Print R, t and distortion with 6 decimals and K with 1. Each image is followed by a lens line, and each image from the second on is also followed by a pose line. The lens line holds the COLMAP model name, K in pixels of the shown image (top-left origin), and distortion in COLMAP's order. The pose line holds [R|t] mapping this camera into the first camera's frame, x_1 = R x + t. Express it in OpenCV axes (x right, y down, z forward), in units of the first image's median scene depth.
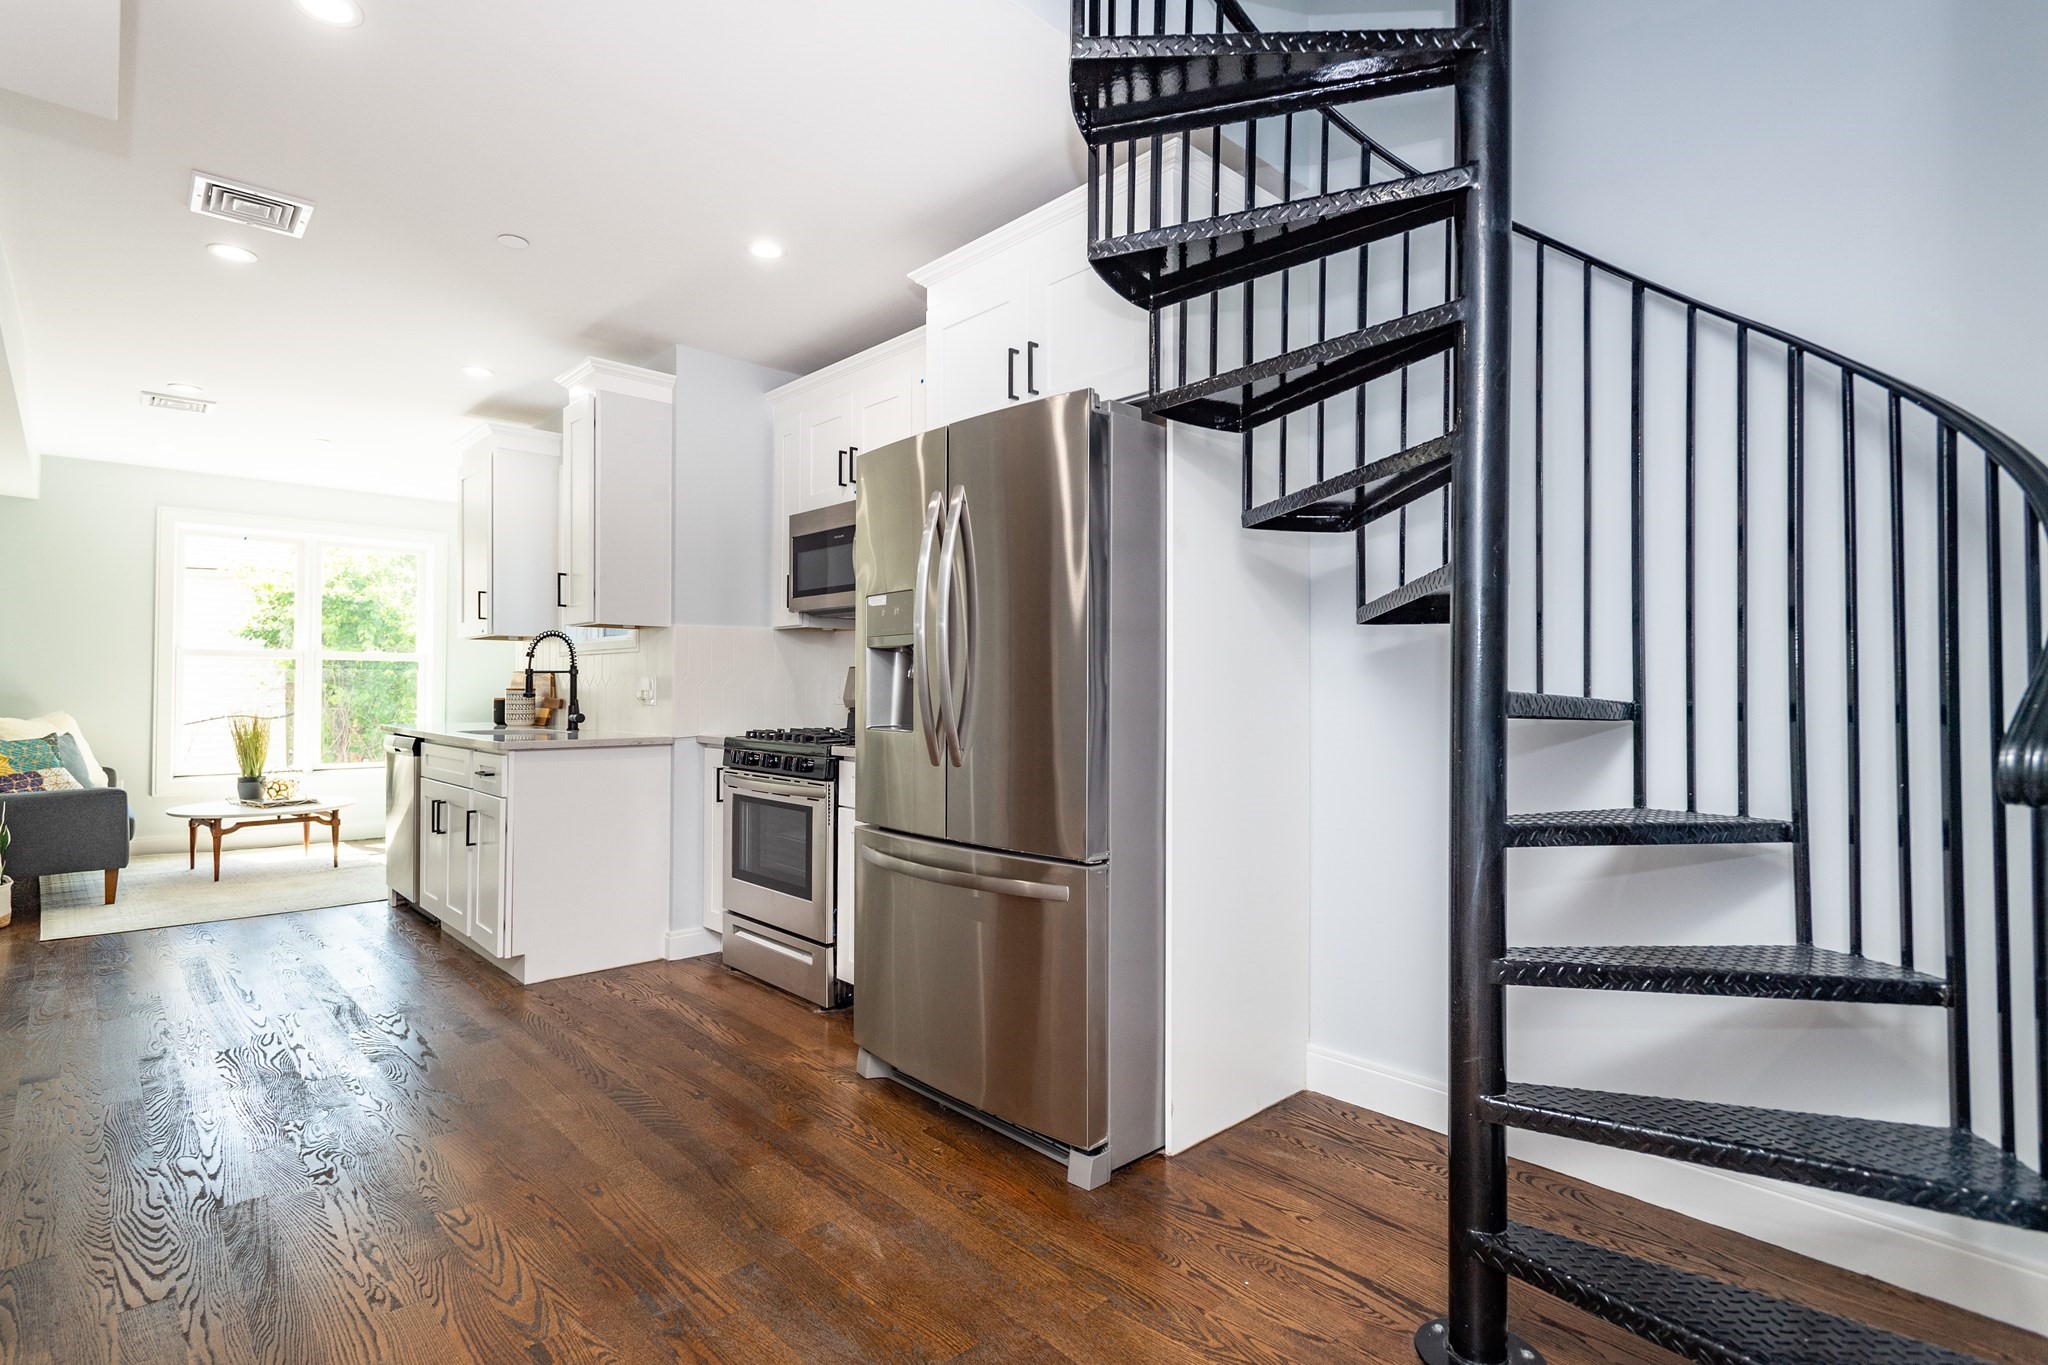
lens RADIAL K [[1025.4, 0, 1024.0], [0, 1025.4, 682.5], [0, 0, 1]] dist [0.013142, -0.001985]
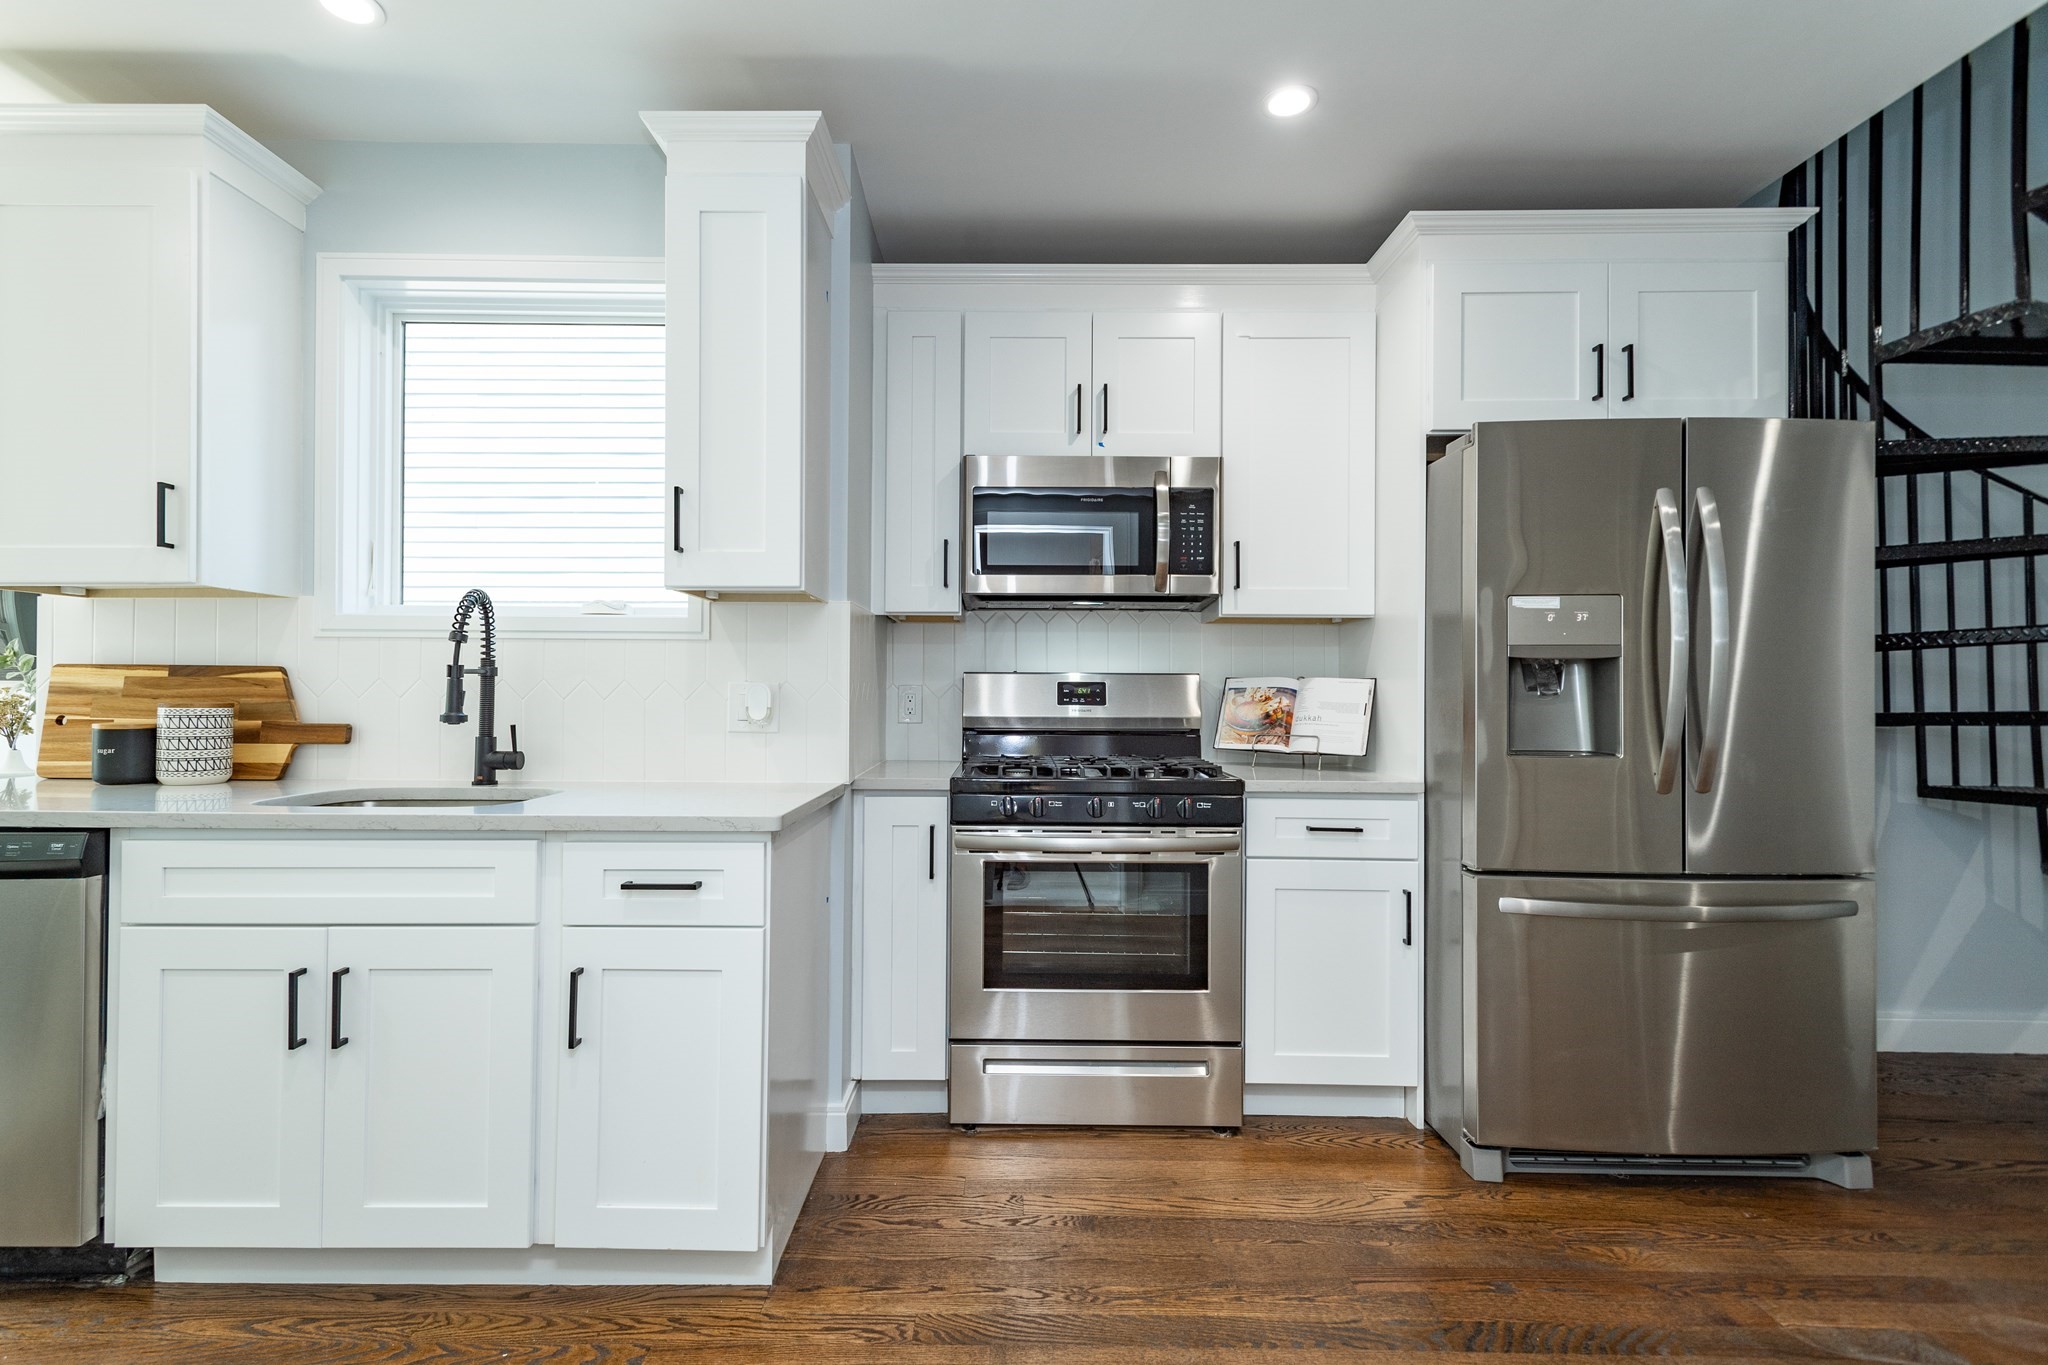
lens RADIAL K [[970.2, 0, 1024.0], [0, 970.2, 682.5], [0, 0, 1]] dist [0.014833, -0.000373]
pose [[0.678386, 0.008046, 0.734662, -0.607249], [-0.007212, 0.999965, -0.004293, -0.004690], [-0.734671, -0.002386, 0.678420, 0.460930]]
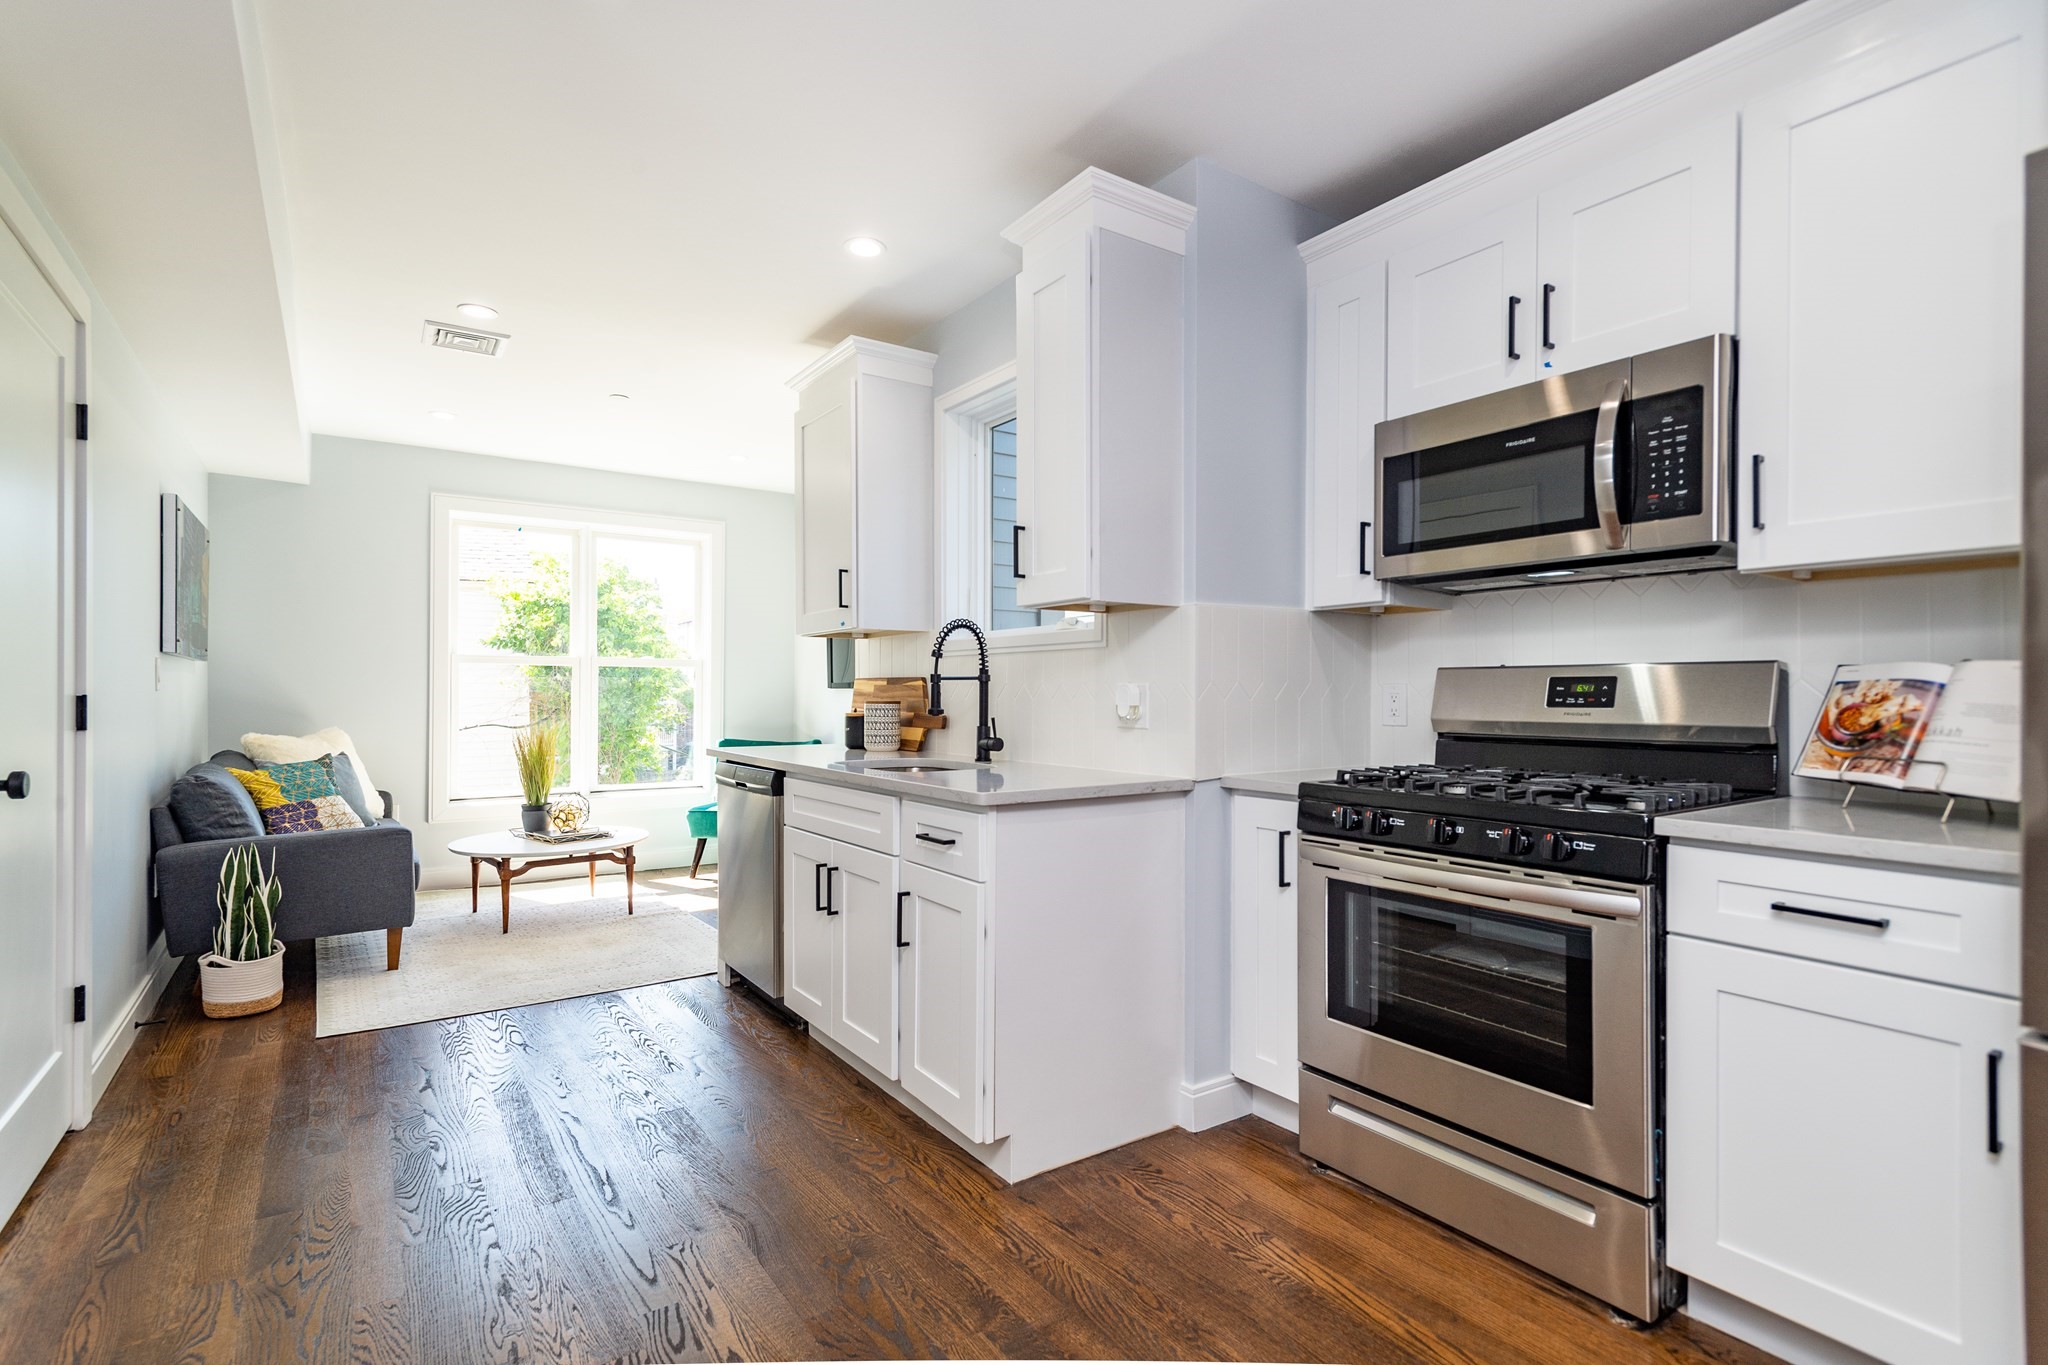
lens RADIAL K [[980.5, 0, 1007.6], [0, 980.5, 697.9], [0, 0, 1]] dist [0.029487, 0.000023]
pose [[0.988906, -0.001768, -0.148532, -0.317730], [0.003096, 0.999957, 0.008712, -0.002652], [0.148511, -0.009076, 0.988869, 0.332235]]
